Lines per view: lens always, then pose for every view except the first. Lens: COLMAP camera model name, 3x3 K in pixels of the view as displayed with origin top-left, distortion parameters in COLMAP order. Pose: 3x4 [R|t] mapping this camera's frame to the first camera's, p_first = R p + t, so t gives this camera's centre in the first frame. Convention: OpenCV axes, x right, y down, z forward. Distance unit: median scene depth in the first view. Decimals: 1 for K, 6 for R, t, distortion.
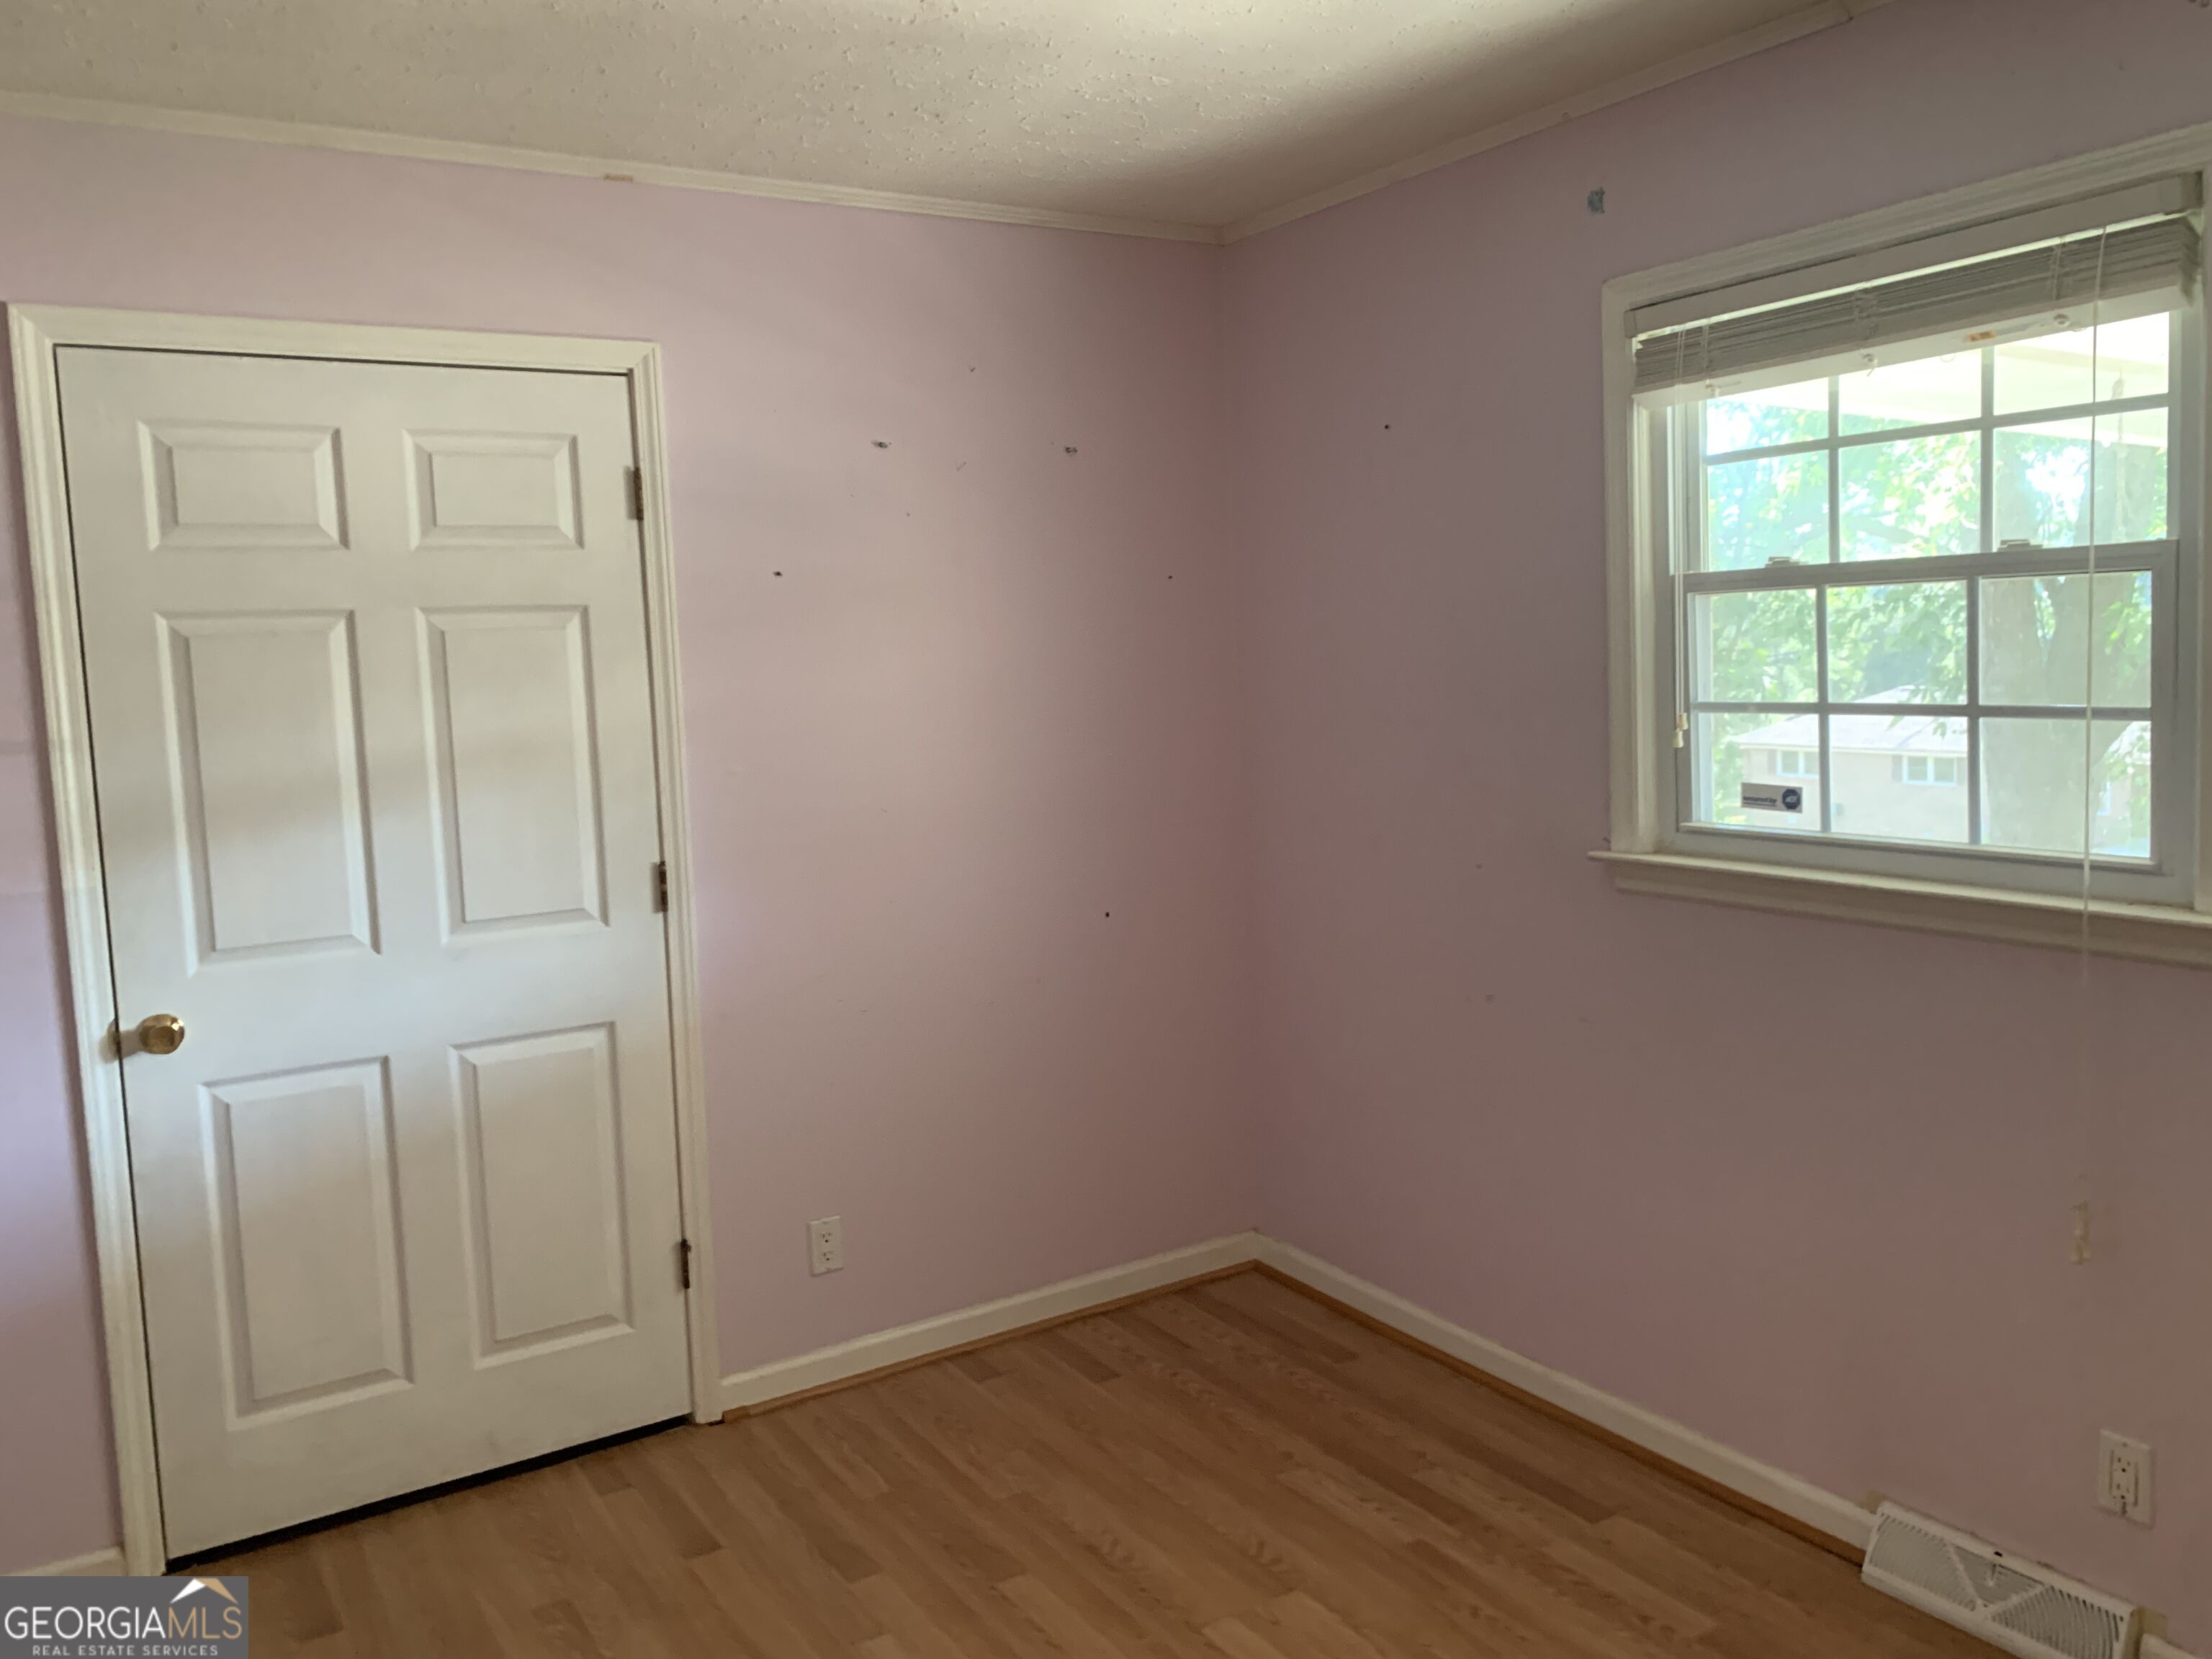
lens RADIAL K [[1644.7, 0, 1063.6], [0, 1644.7, 824.0], [0, 0, 1]] dist [0.005701, 0.004624]
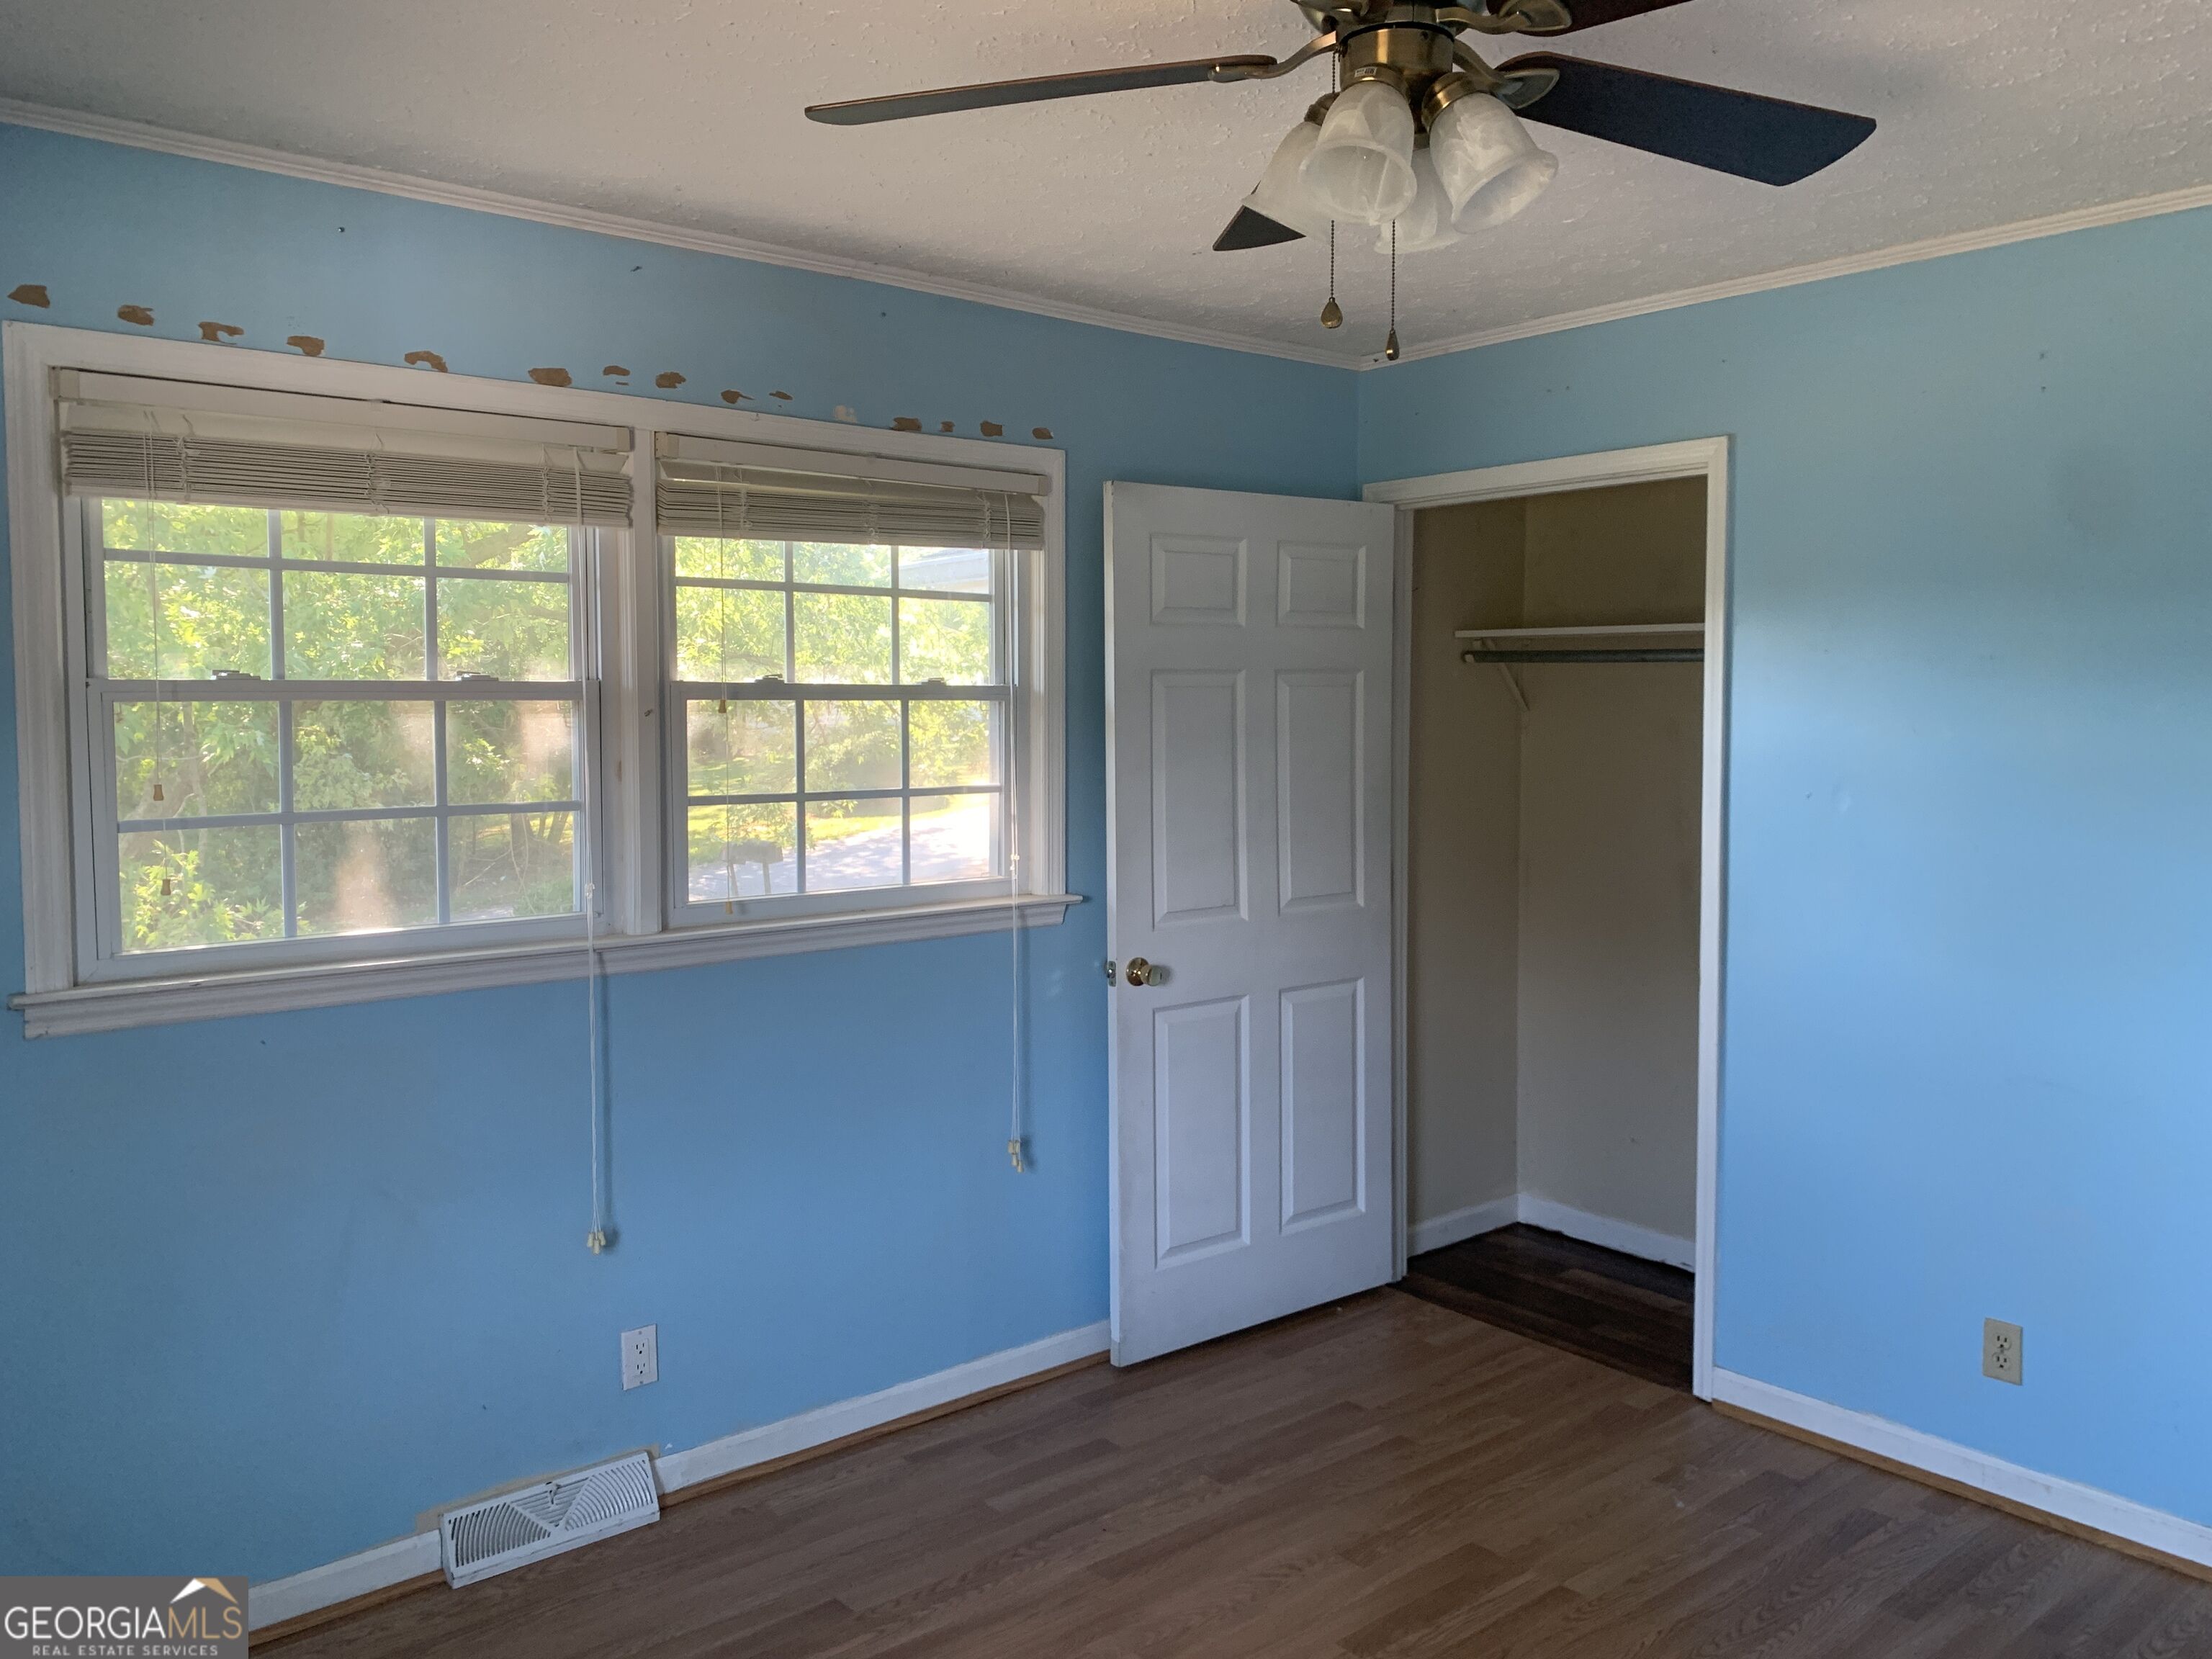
lens RADIAL K [[1721.3, 0, 1106.0], [0, 1721.3, 829.5], [0, 0, 1]] dist [-0.001420, -0.001020]
pose [[-0.147461, -0.011617, 0.989000, -1.087539], [0.127341, 0.991386, 0.030632, -0.068660], [-0.980836, 0.130457, -0.144712, 1.202808]]
